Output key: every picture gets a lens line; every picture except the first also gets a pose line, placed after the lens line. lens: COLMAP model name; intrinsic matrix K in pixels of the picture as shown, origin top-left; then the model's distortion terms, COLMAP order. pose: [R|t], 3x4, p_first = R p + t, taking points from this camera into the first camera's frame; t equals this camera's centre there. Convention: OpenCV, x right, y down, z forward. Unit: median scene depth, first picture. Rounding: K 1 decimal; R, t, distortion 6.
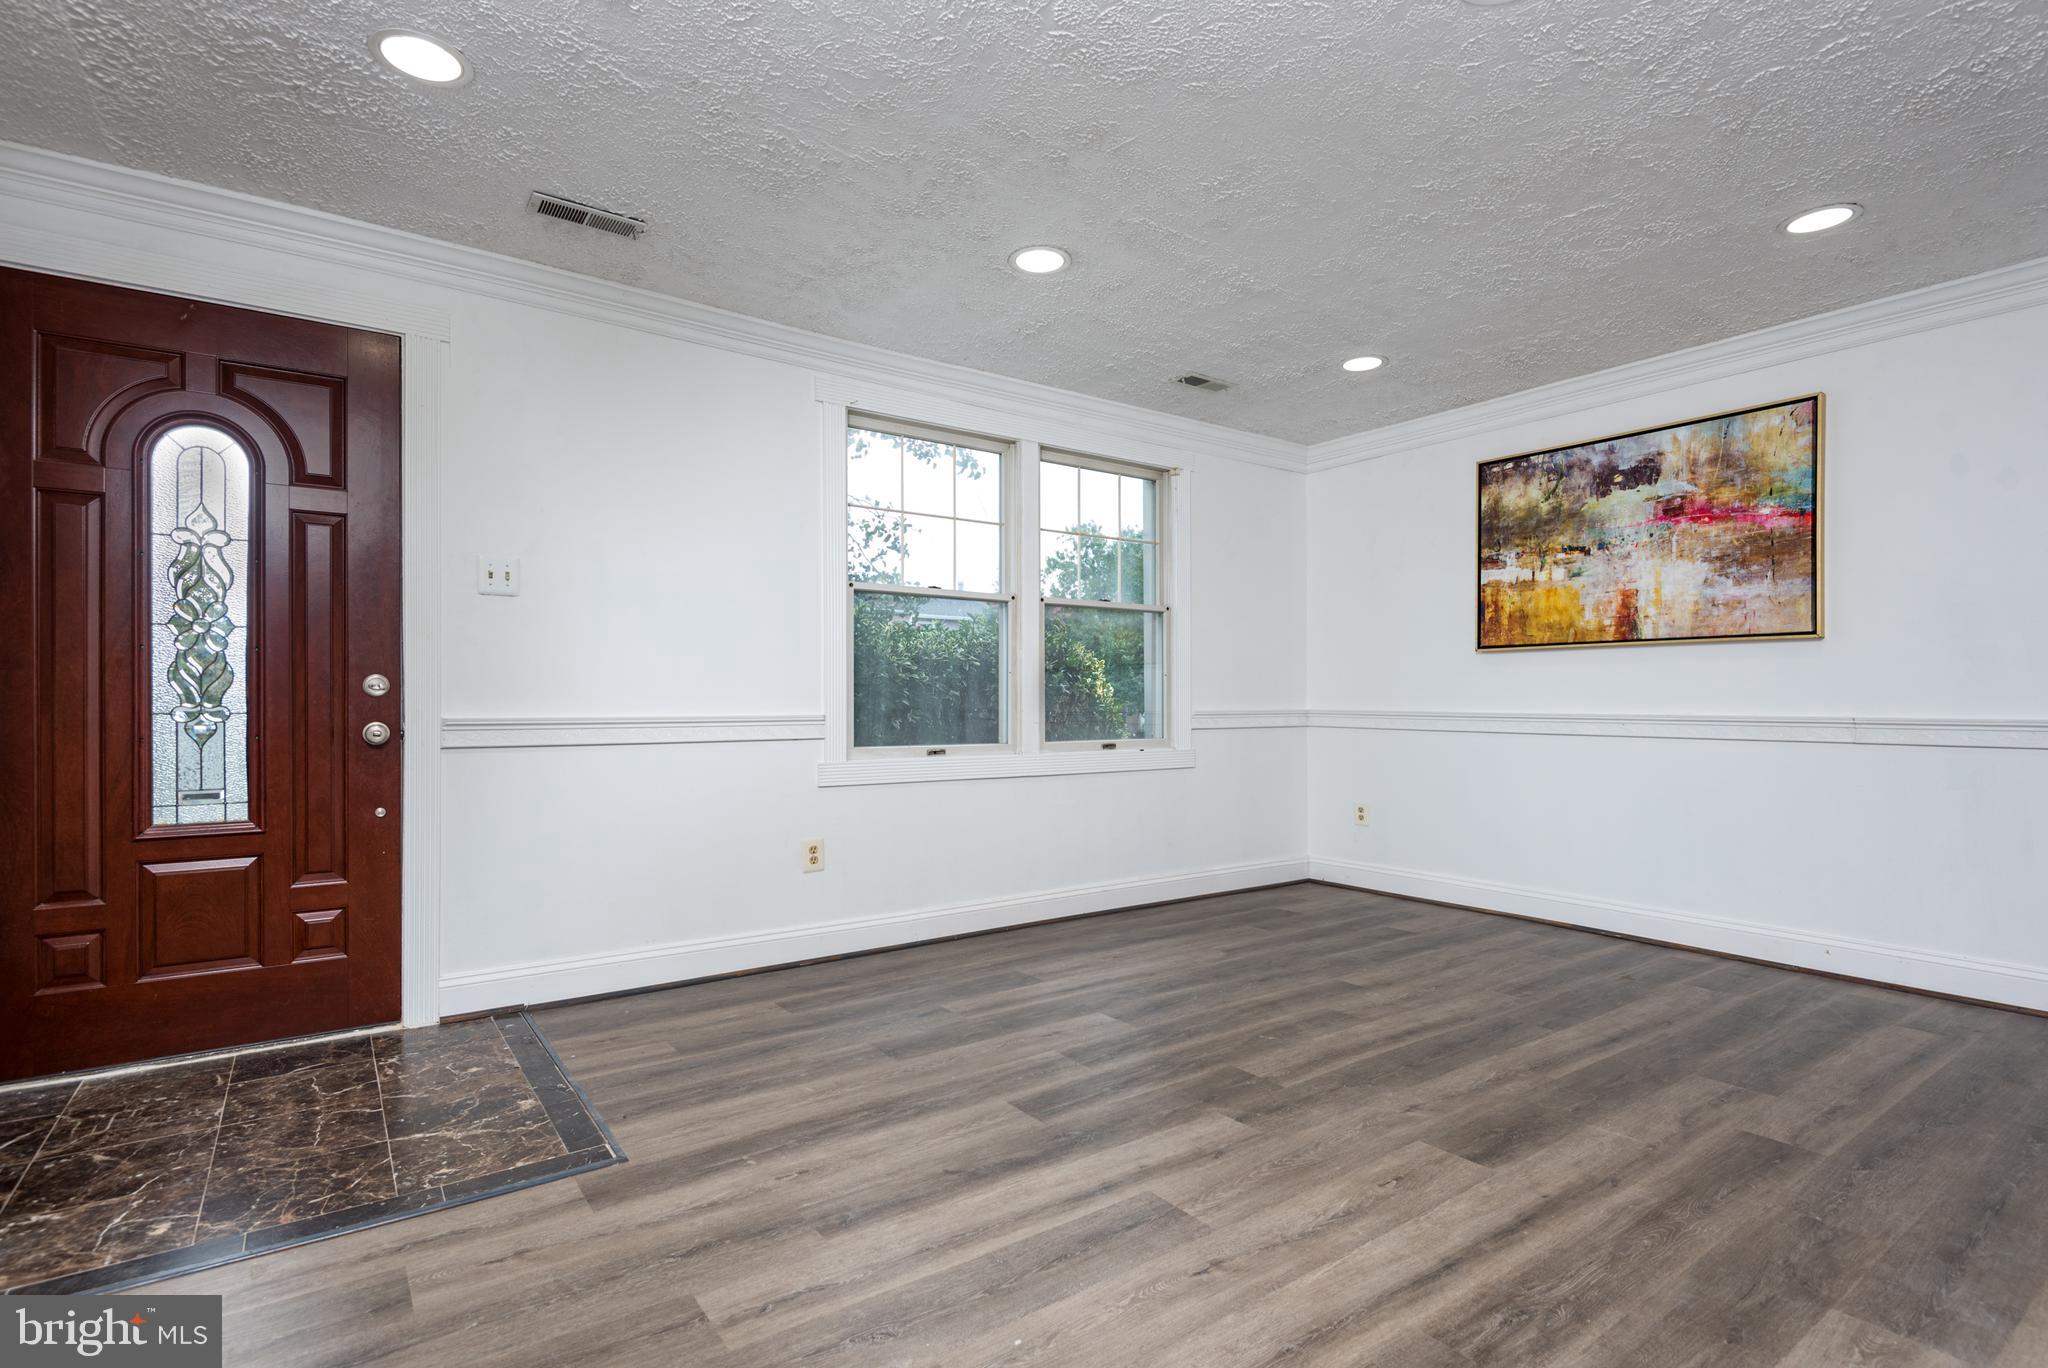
lens RADIAL K [[974.2, 0, 1026.4], [0, 974.2, 702.2], [0, 0, 1]] dist [0.027048, -0.017577]
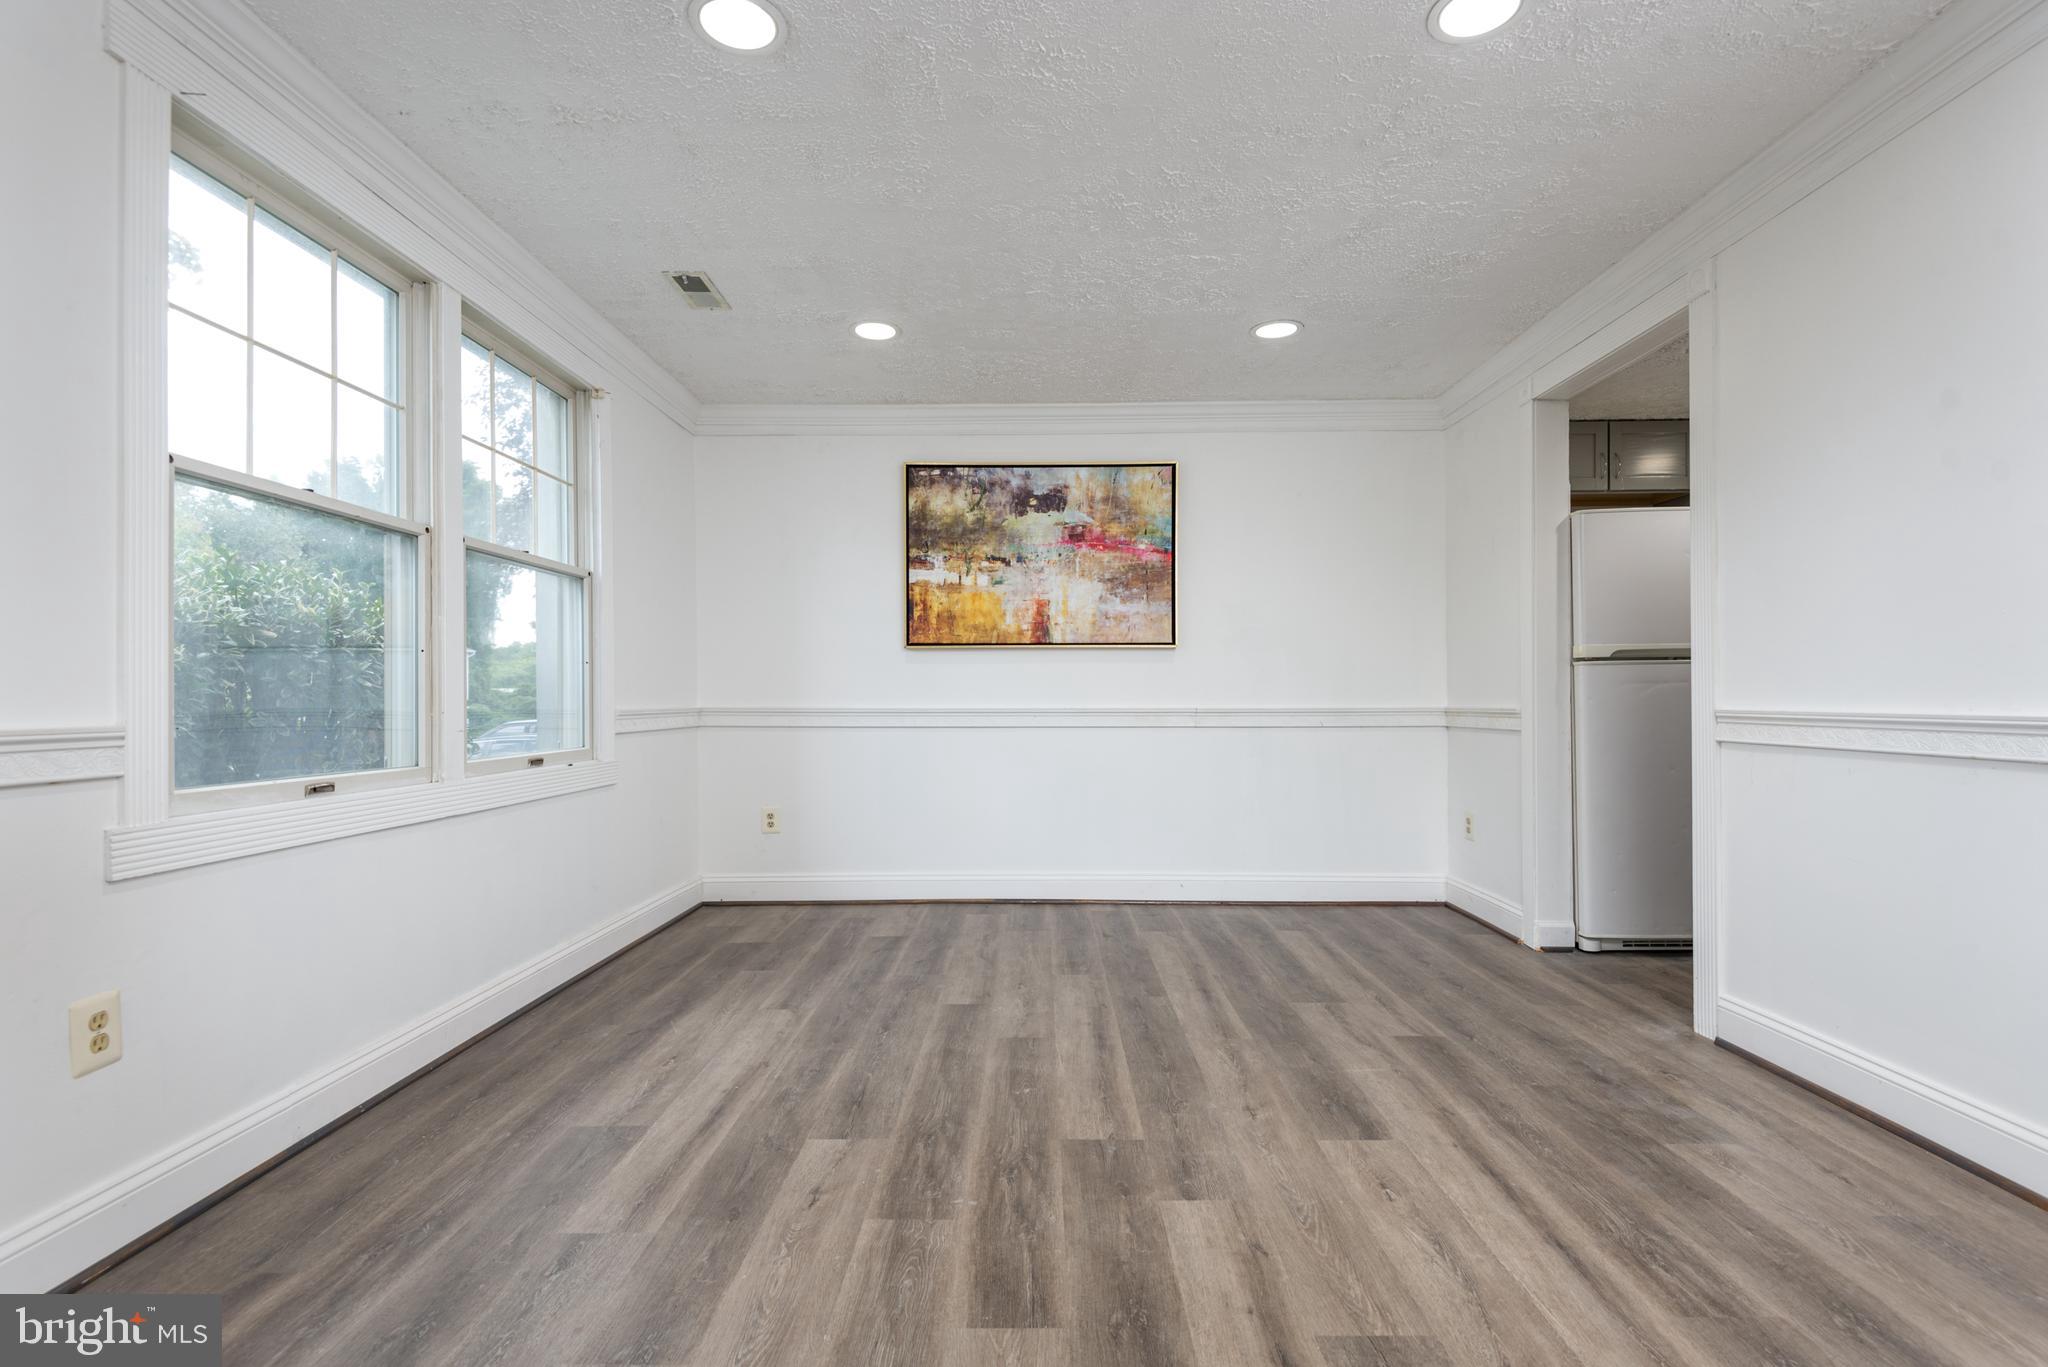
lens RADIAL K [[947.2, 0, 1019.3], [0, 947.2, 693.7], [0, 0, 1]] dist [0.040519, -0.034367]
pose [[0.599766, 0.001420, 0.800175, -0.335197], [0.004488, 0.999977, -0.005139, 0.001531], [-0.800163, 0.006674, 0.599745, 0.404827]]
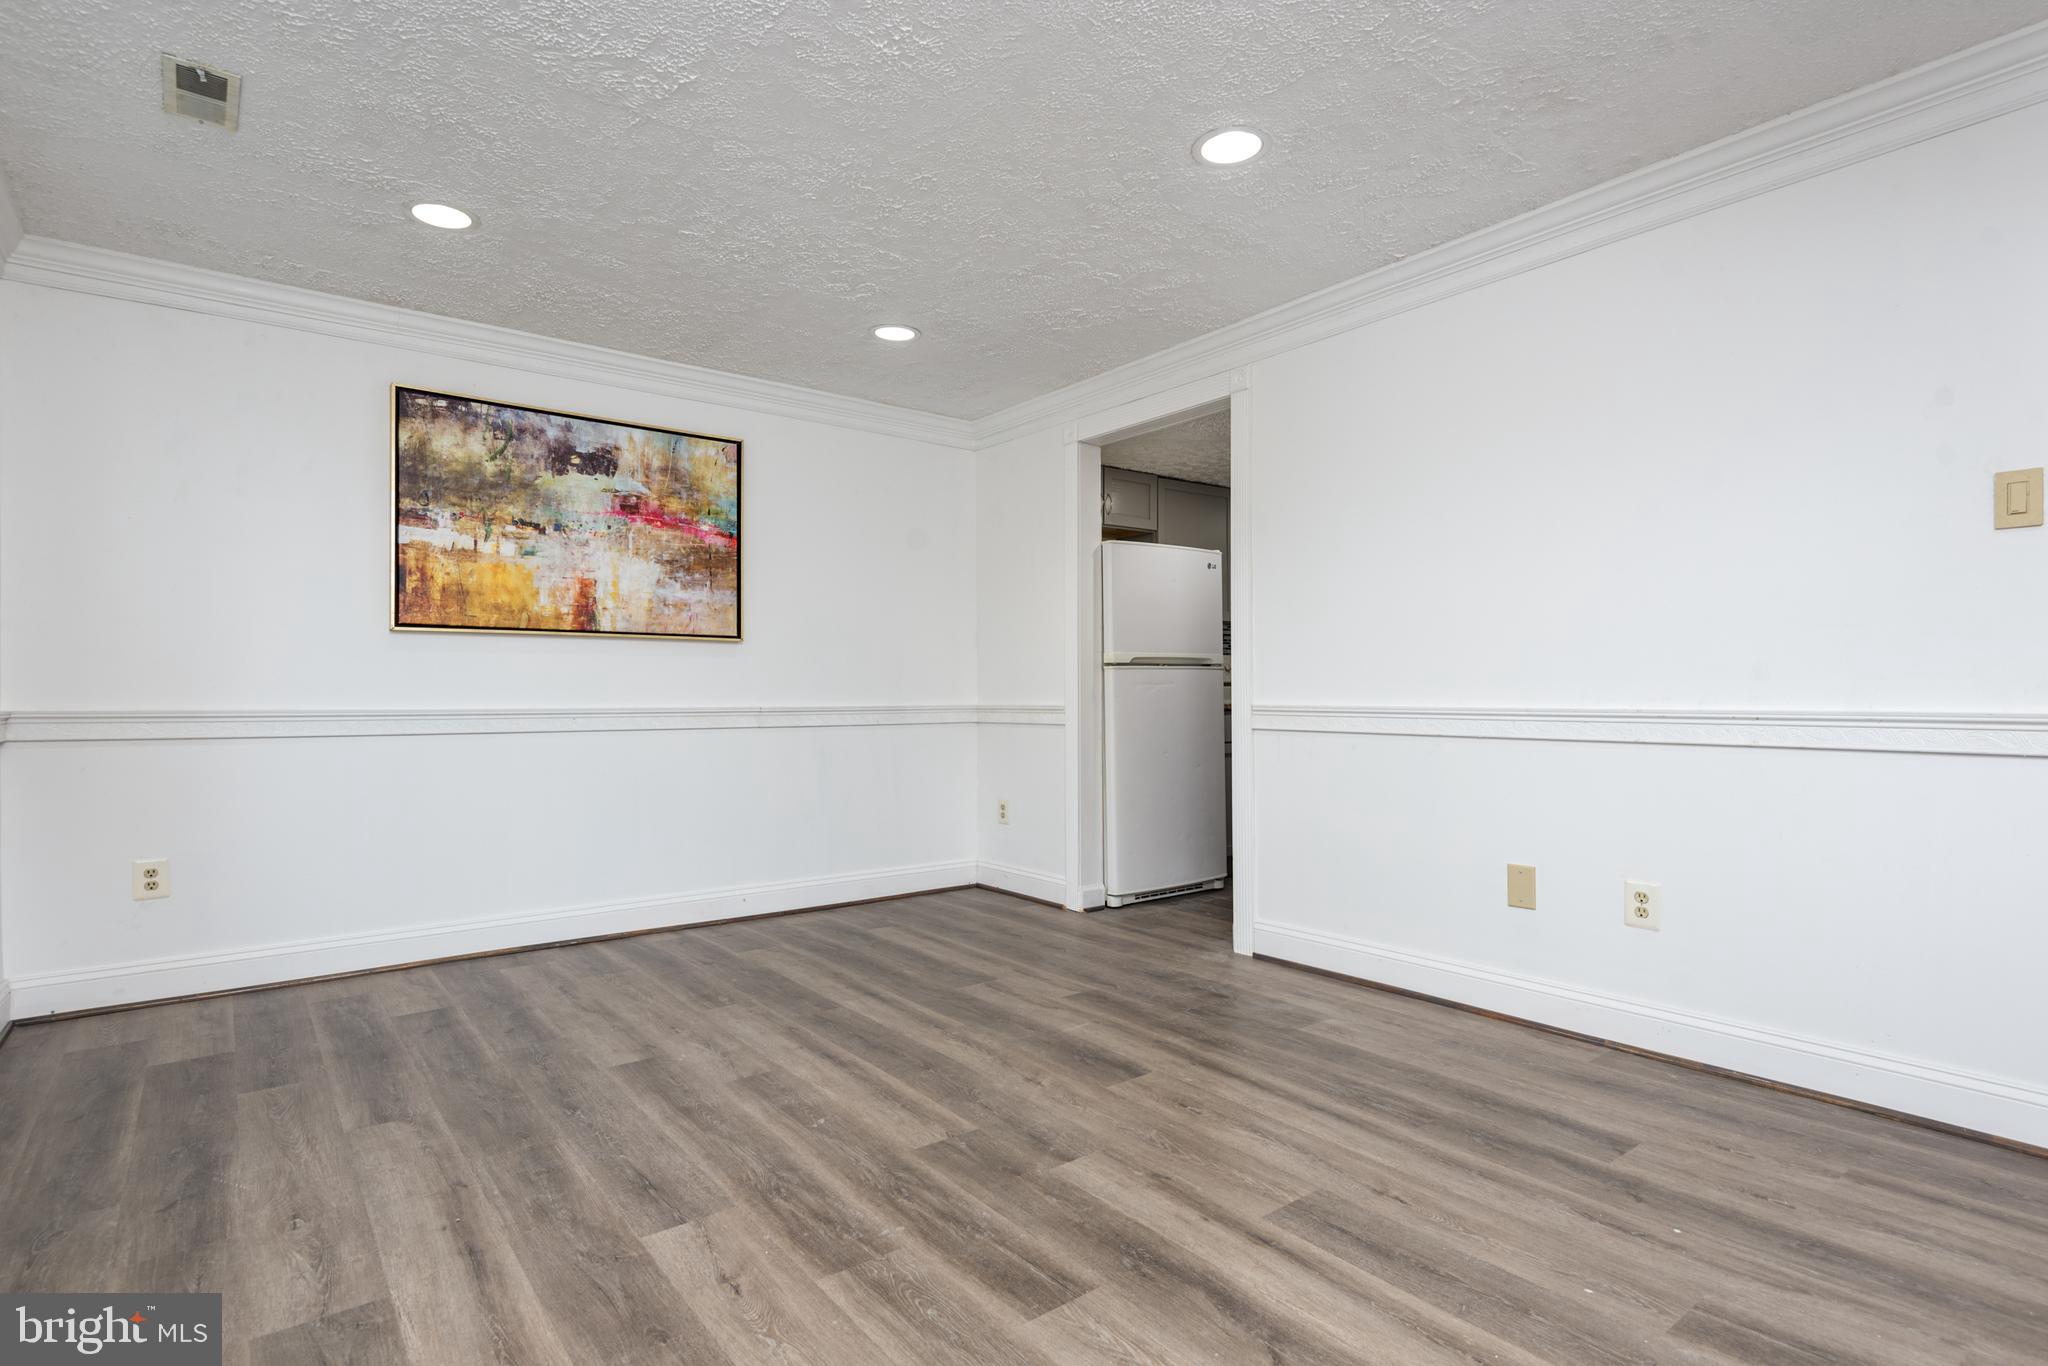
lens RADIAL K [[1031.5, 0, 1016.3], [0, 1031.5, 683.5], [0, 0, 1]] dist [0.041506, -0.031432]
pose [[-0.028367, 0.010248, 0.999545, -0.475637], [0.003510, 0.999942, -0.010153, 0.000277], [-0.999591, 0.003220, -0.028401, 0.693852]]
